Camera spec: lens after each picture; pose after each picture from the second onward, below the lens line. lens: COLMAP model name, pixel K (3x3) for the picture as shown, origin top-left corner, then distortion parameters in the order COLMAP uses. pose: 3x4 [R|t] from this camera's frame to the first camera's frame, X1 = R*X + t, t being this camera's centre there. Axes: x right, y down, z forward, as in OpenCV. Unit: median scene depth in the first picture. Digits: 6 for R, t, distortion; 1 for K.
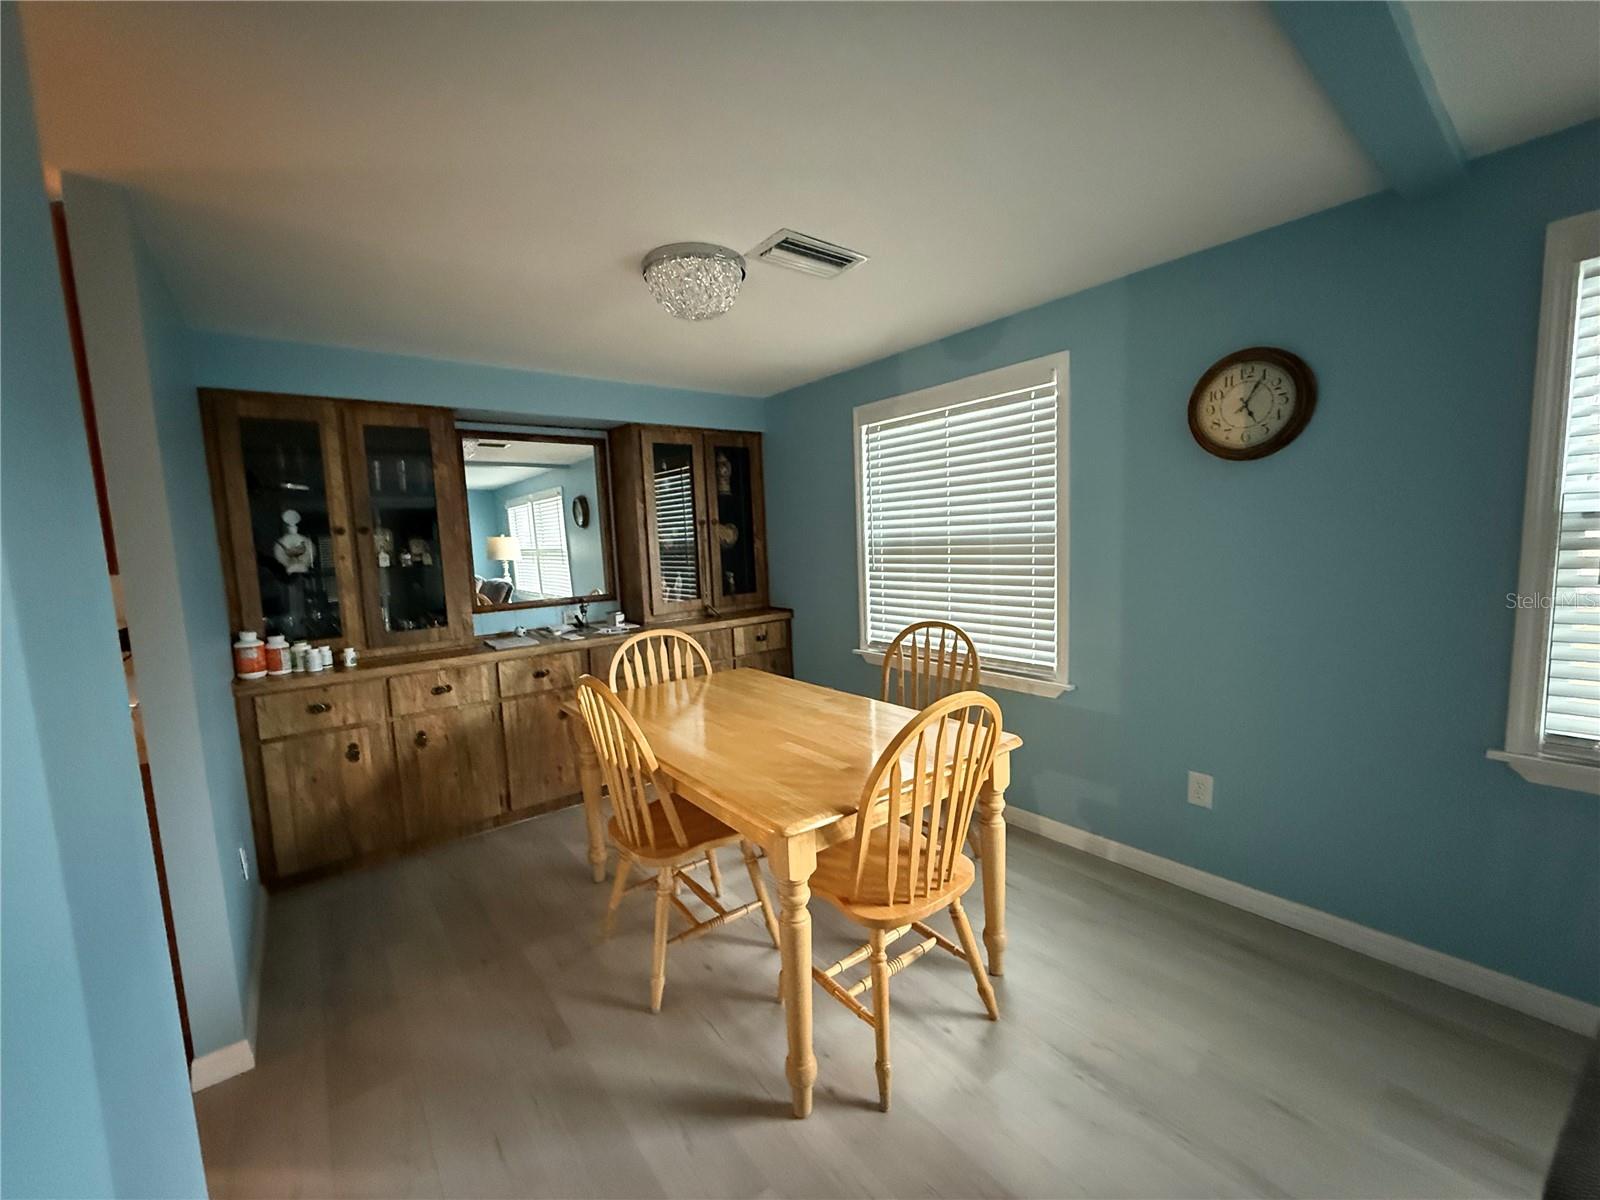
lens RADIAL K [[637.4, 0, 800.3], [0, 637.4, 603.9], [0, 0, 1]] dist [0.001268, 0.000063]
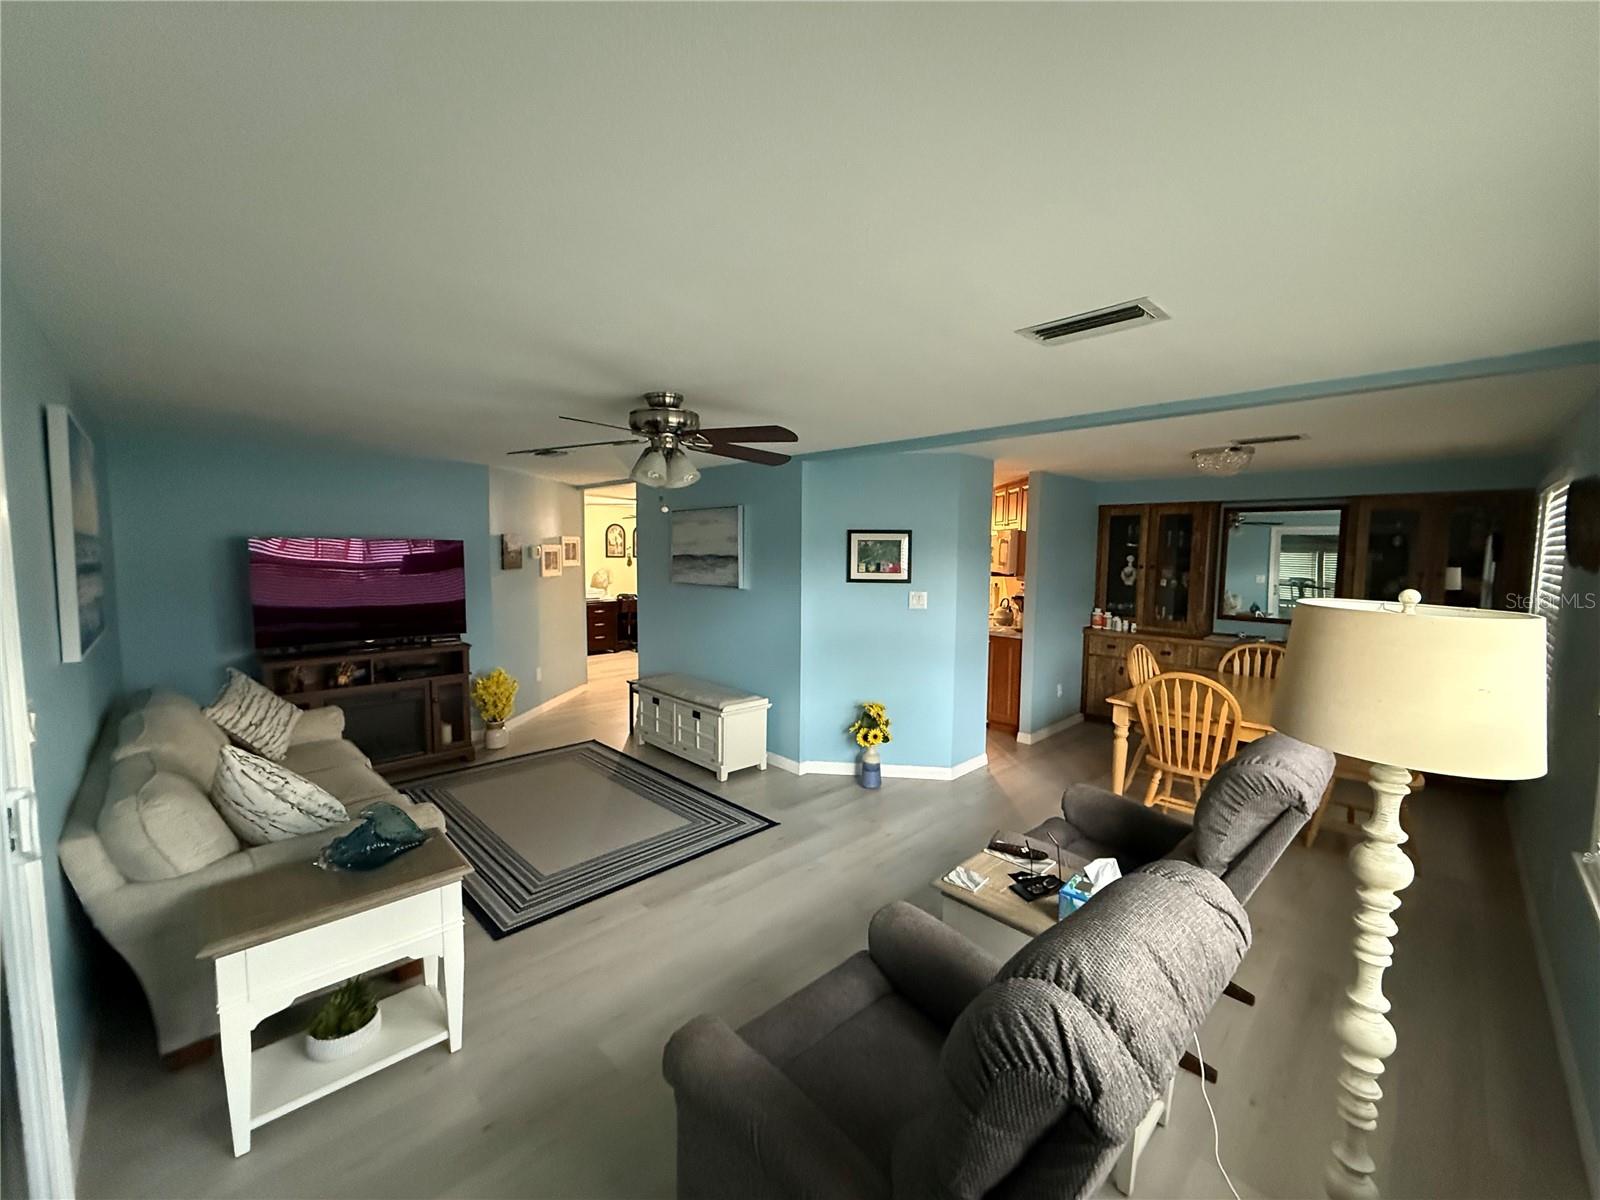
lens RADIAL K [[637.4, 0, 800.4], [0, 637.4, 602.2], [0, 0, 1]] dist [0.001268, 0.000063]
pose [[0.112234, 0.124966, -0.985793, 1.218387], [-0.125323, 0.985919, 0.110713, -0.092693], [0.985747, 0.111117, 0.126314, -0.341638]]
